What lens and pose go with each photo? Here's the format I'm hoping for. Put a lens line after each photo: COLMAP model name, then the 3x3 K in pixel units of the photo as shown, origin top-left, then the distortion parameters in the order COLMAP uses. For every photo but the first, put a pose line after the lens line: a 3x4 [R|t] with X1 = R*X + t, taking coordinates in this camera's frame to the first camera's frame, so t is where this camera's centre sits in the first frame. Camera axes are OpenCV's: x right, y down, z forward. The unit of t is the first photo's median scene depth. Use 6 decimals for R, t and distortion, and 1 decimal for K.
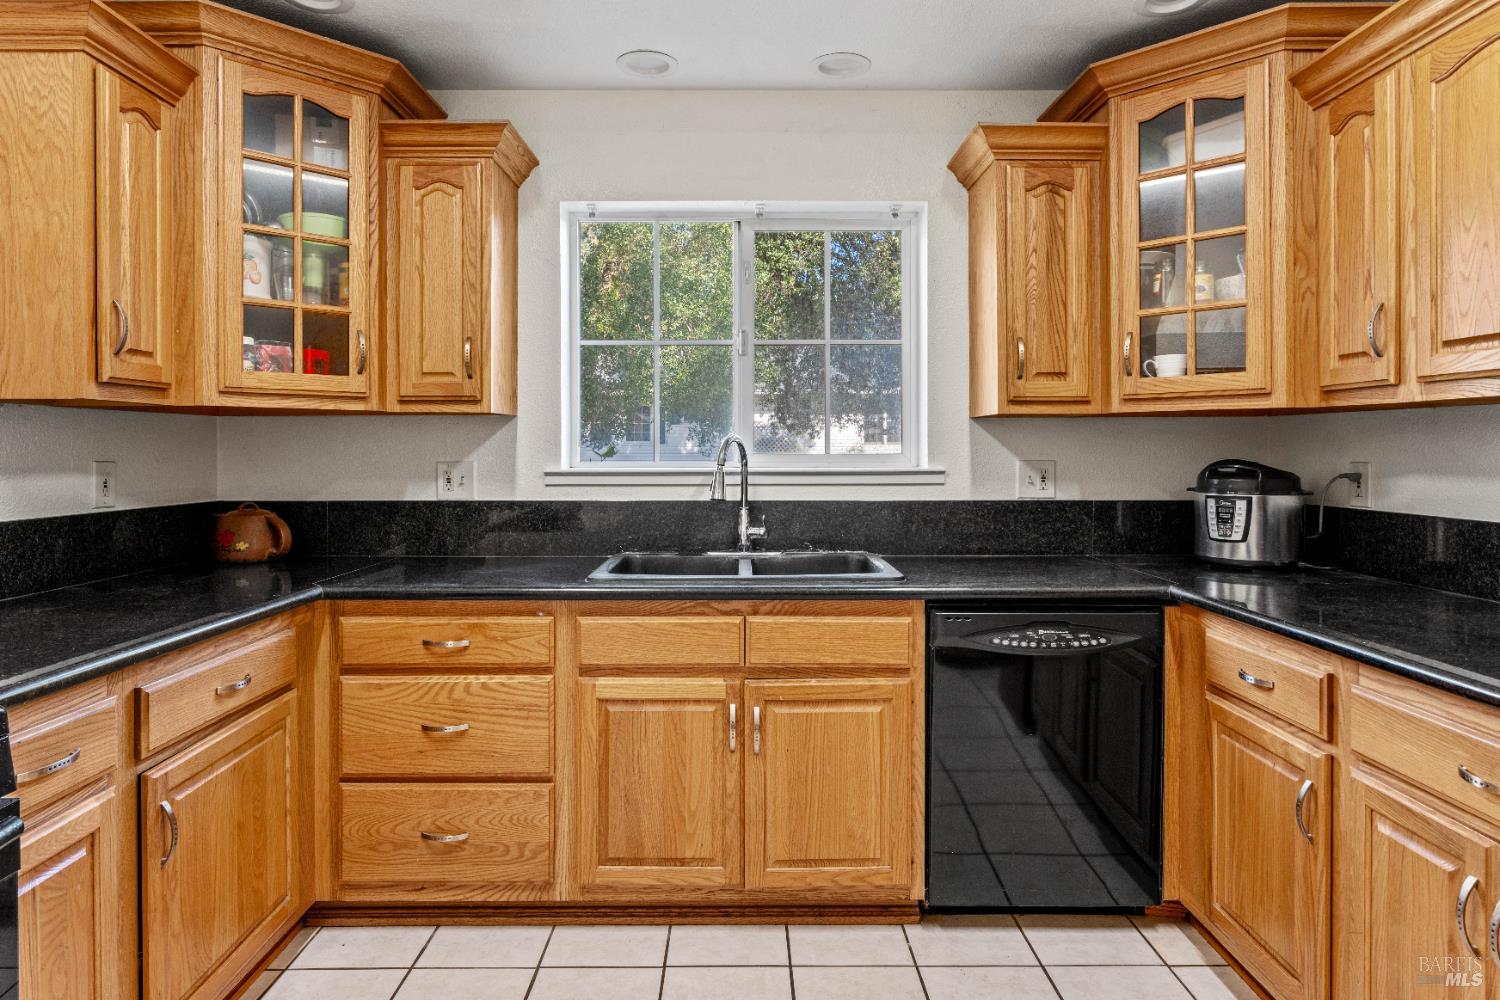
lens RADIAL K [[871.8, 0, 749.2], [0, 871.8, 451.6], [0, 0, 1]] dist [-0.002203, 0.003266]
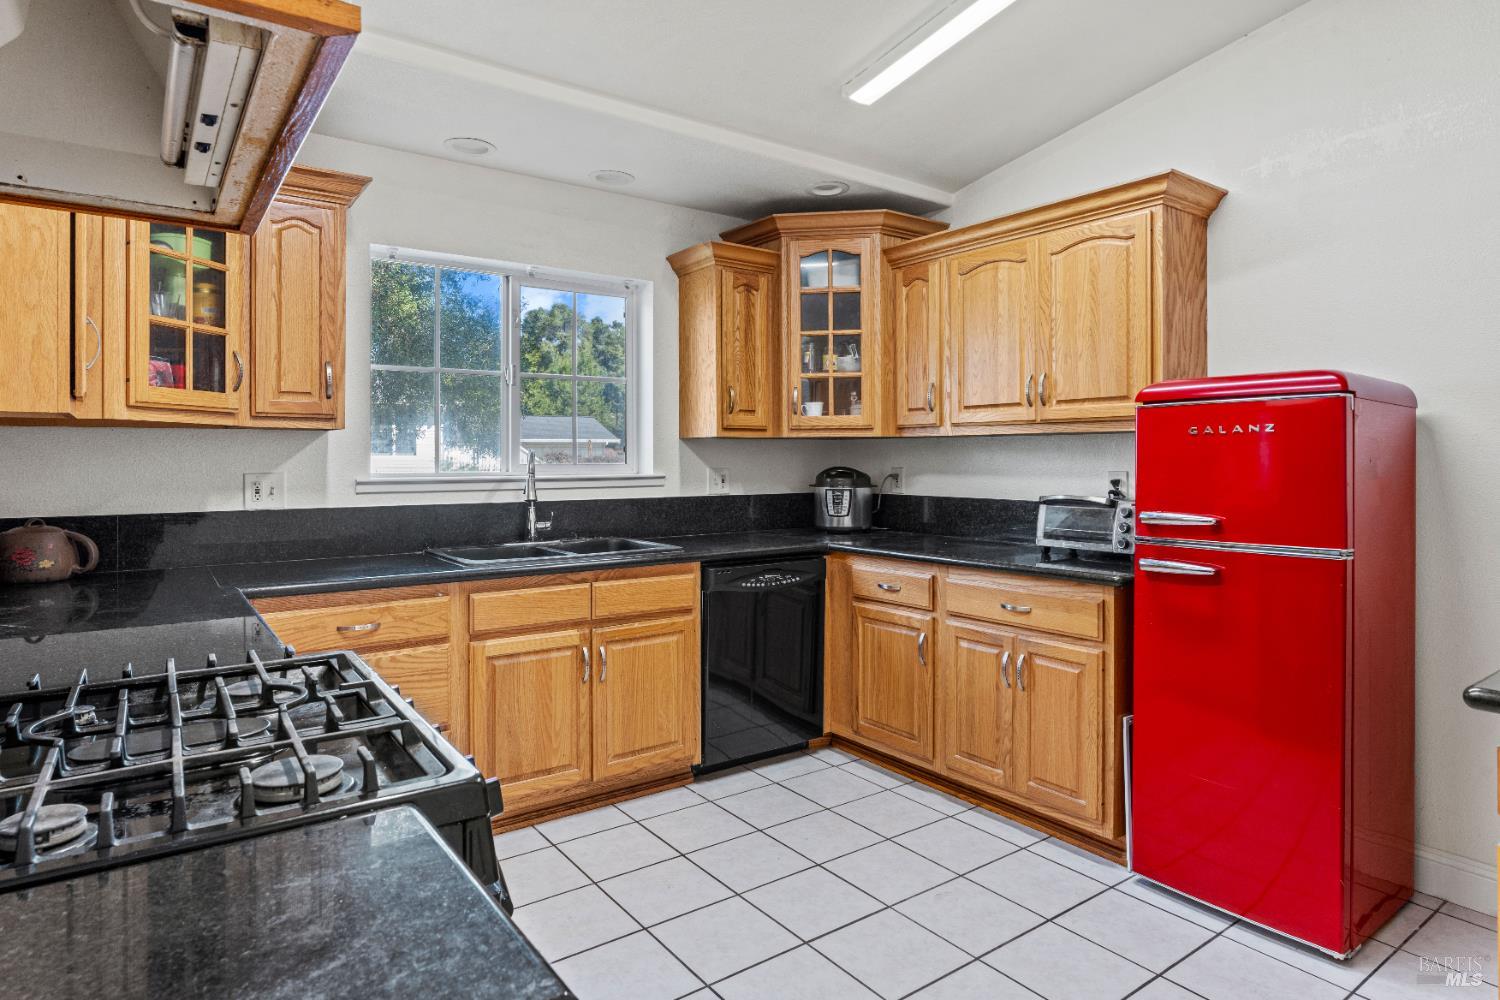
lens RADIAL K [[846.3, 0, 749.8], [0, 846.3, 459.6], [0, 0, 1]] dist [0.002218, 0.001045]
pose [[0.815896, -0.001170, 0.578198, -0.570652], [0.003103, 0.999992, -0.002355, -0.000956], [-0.578190, 0.003715, 0.815893, -0.231728]]
